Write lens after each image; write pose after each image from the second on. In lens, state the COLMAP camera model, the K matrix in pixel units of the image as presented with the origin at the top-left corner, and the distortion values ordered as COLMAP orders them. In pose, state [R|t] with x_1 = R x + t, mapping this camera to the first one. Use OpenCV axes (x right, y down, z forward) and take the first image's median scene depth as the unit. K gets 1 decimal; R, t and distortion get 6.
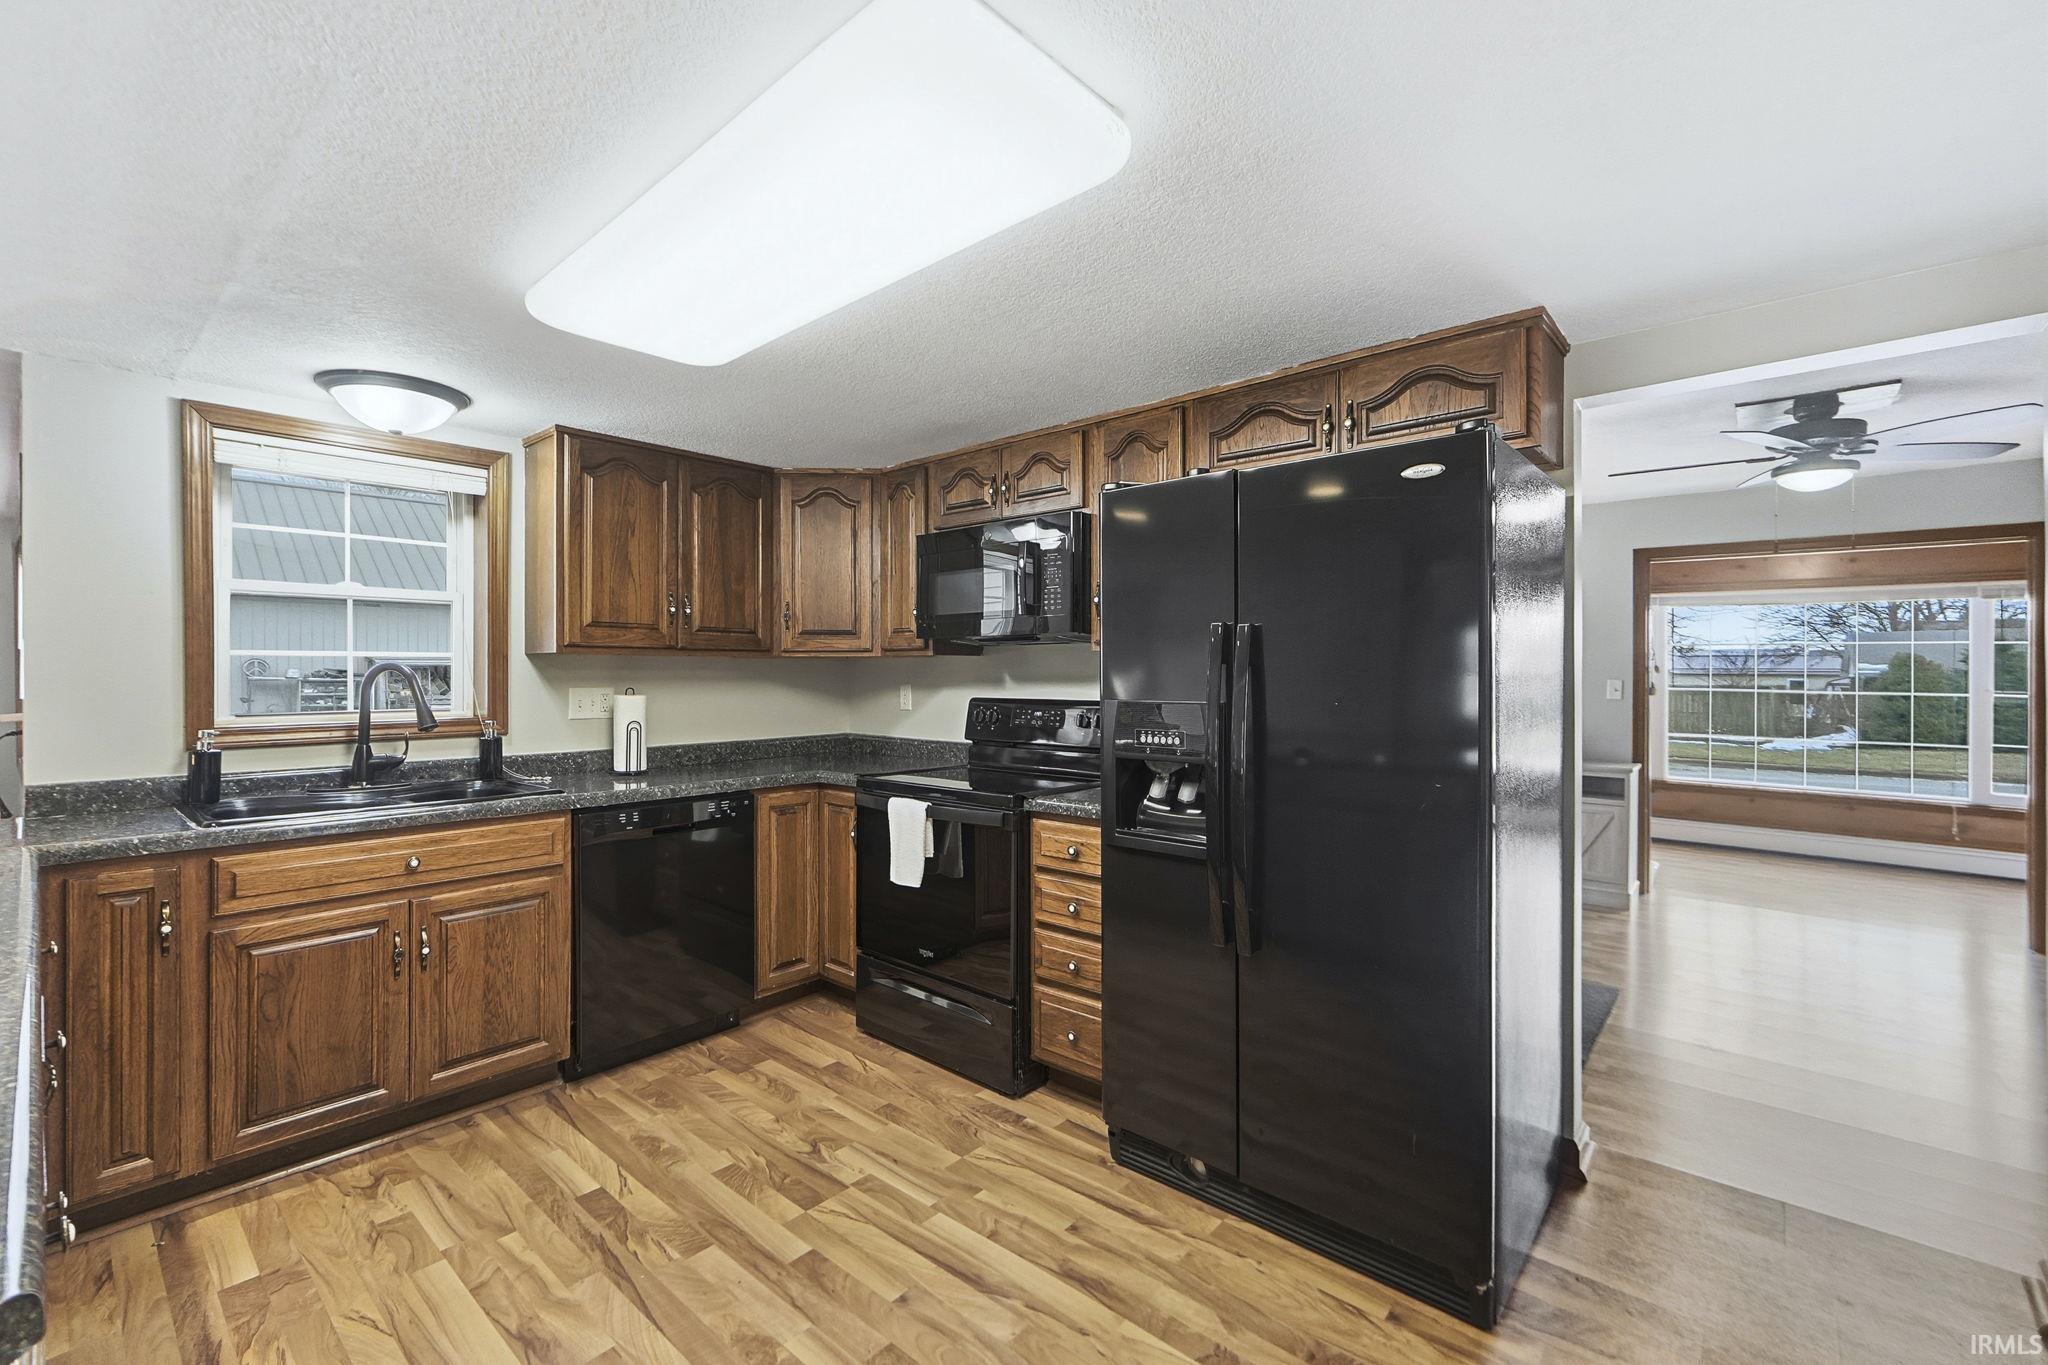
lens RADIAL K [[866.7, 0, 1020.4], [0, 866.7, 671.6], [0, 0, 1]] dist [-0.002365, 0.001649]
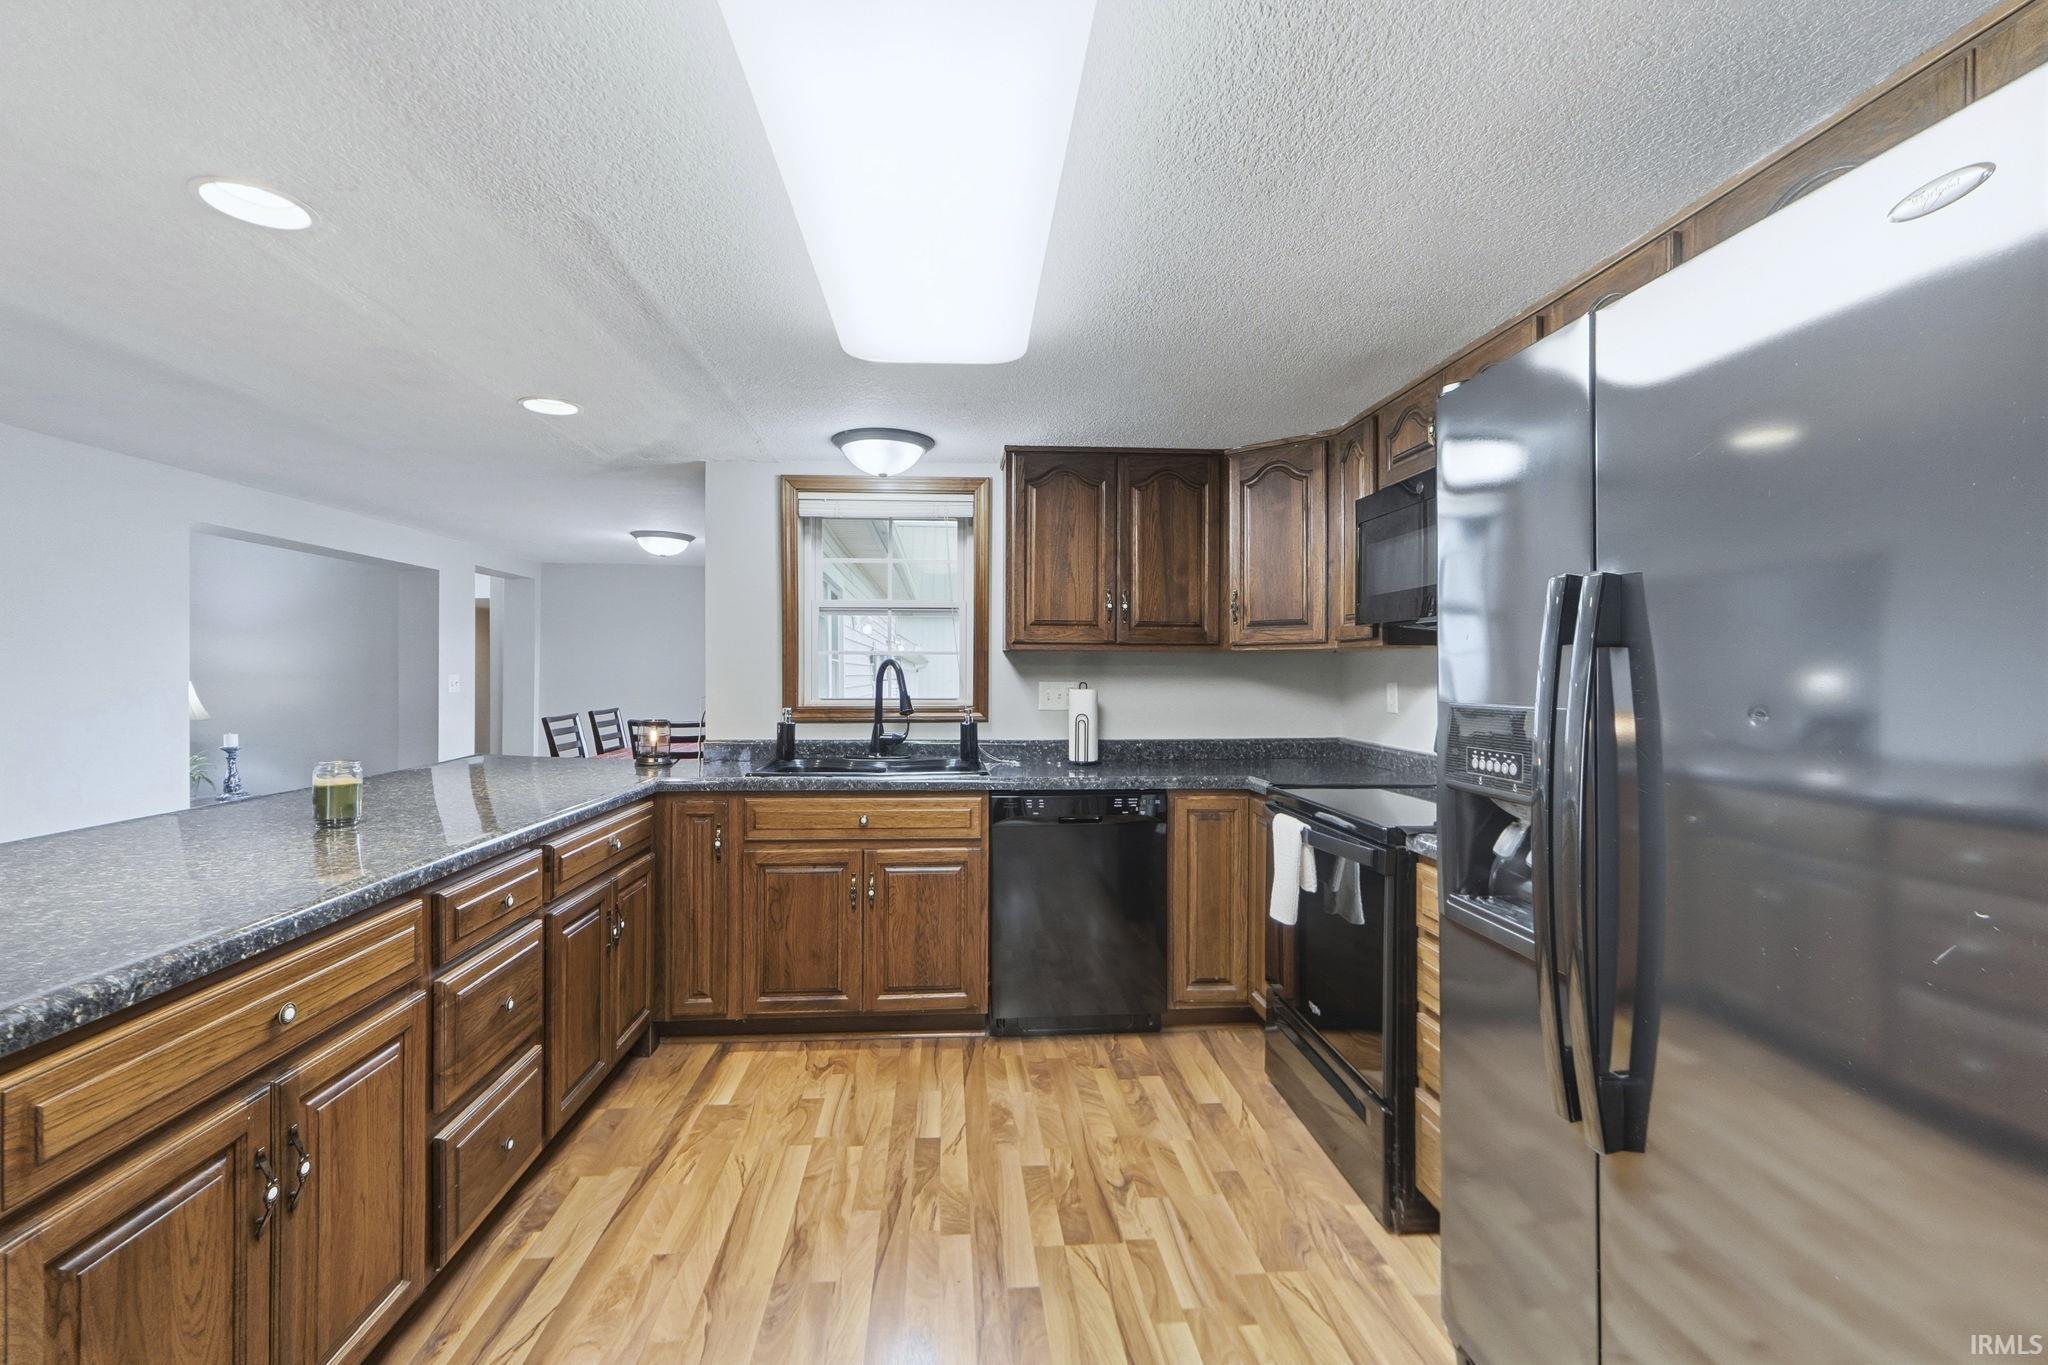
lens RADIAL K [[866.7, 0, 1017.7], [0, 866.7, 670.3], [0, 0, 1]] dist [-0.002365, 0.001649]
pose [[0.715596, -0.000441, -0.698514, 0.290902], [-0.001267, 0.999997, -0.001930, 0.007898], [0.698513, 0.002266, 0.715594, 0.240234]]
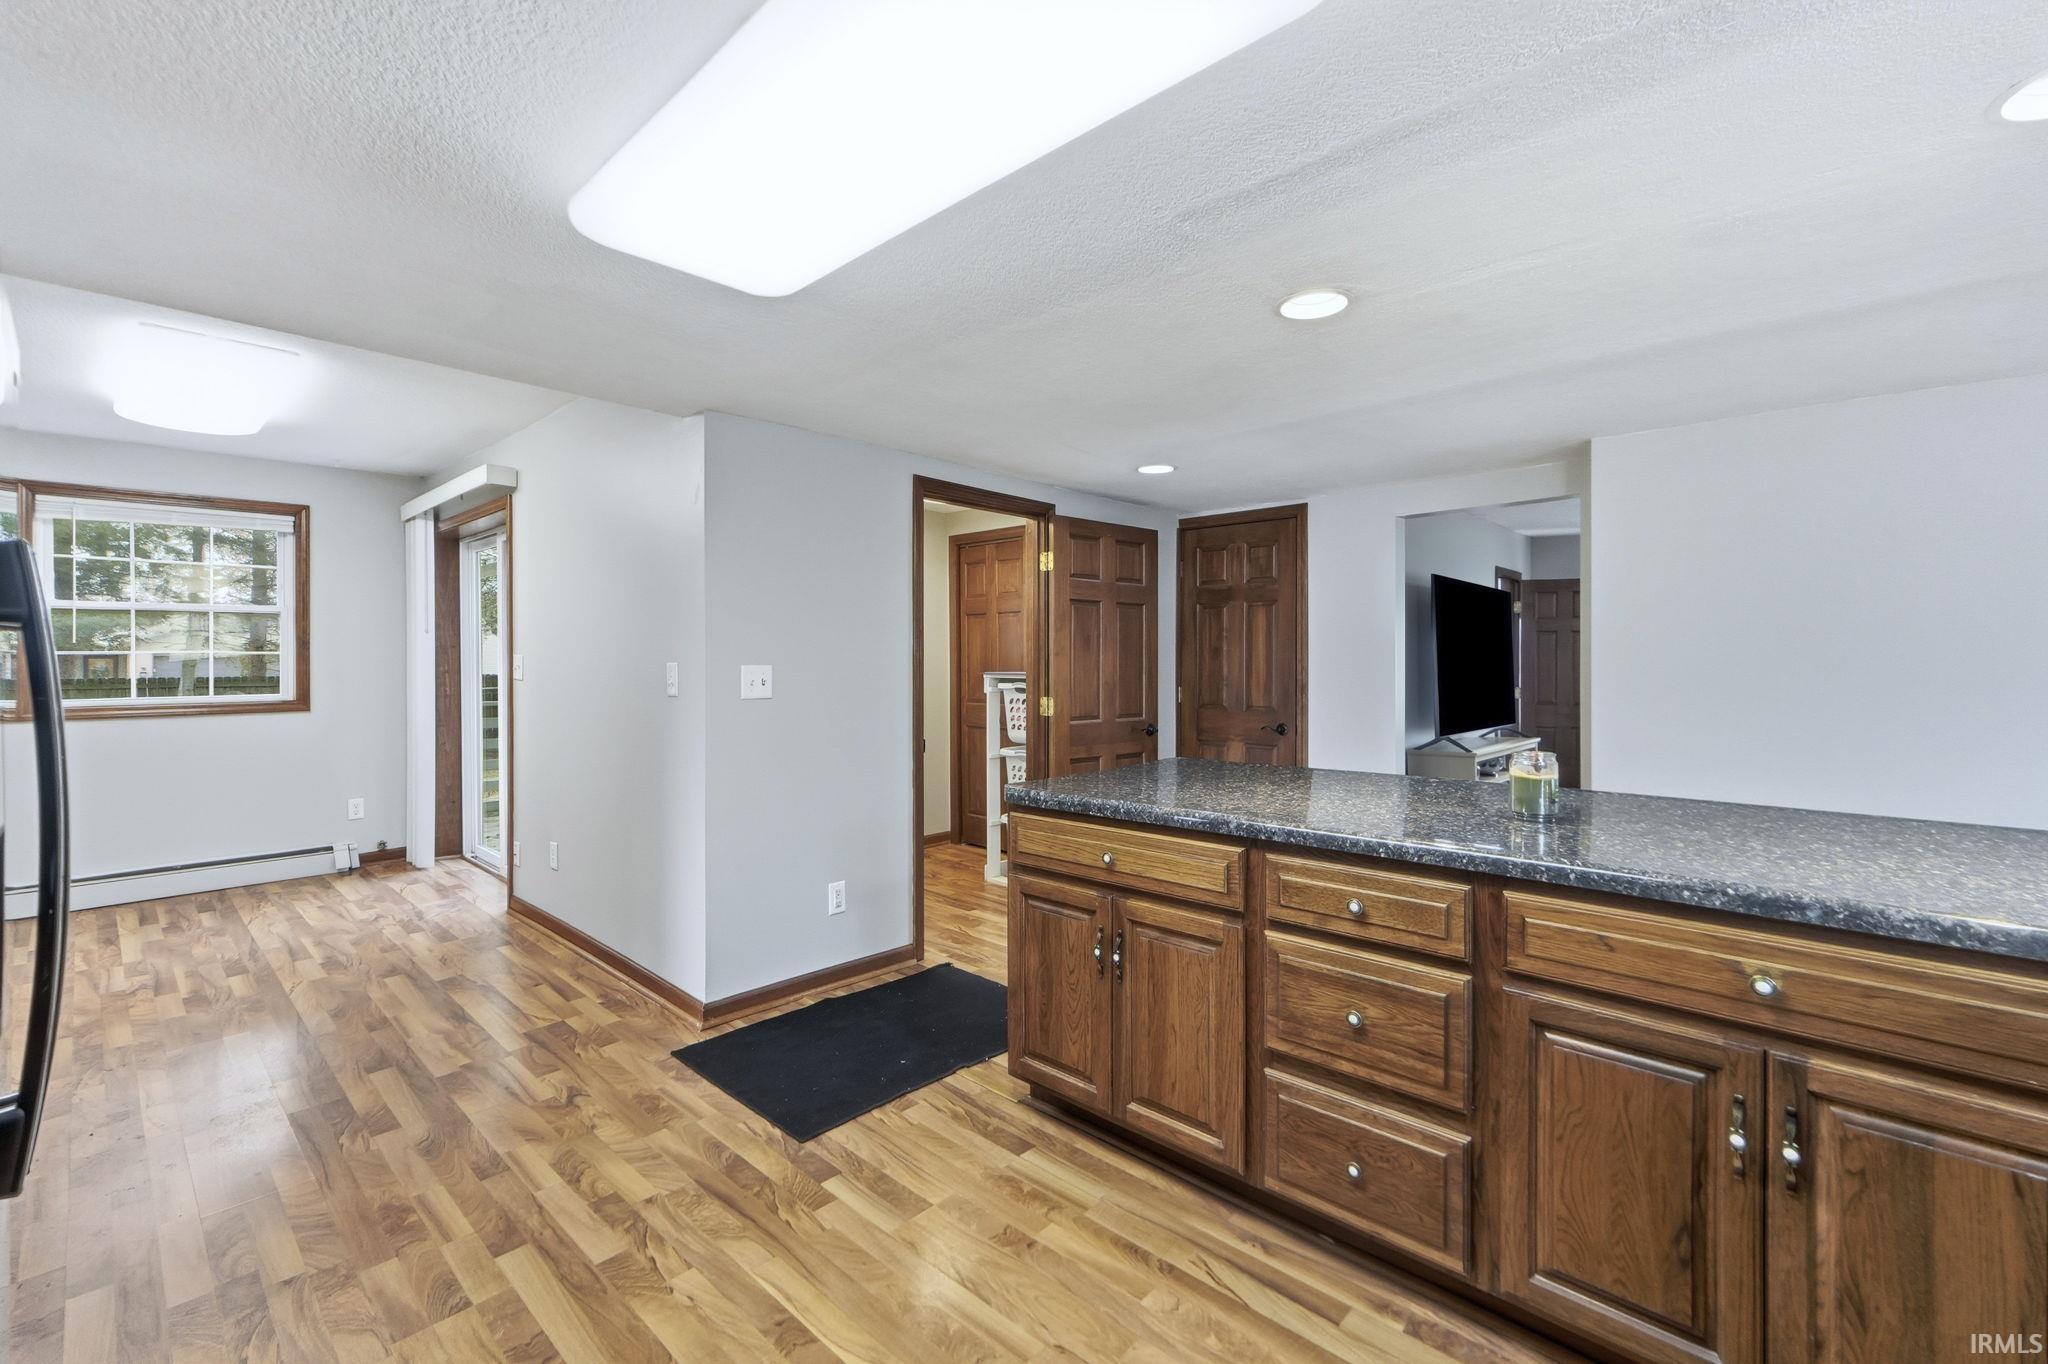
lens RADIAL K [[866.7, 0, 1013.9], [0, 866.7, 668.1], [0, 0, 1]] dist [-0.002365, 0.001649]
pose [[-0.998905, 0.004831, 0.046526, -0.285307], [0.005183, 0.999959, 0.007450, 0.011360], [-0.046489, 0.007683, -0.998889, 1.124913]]
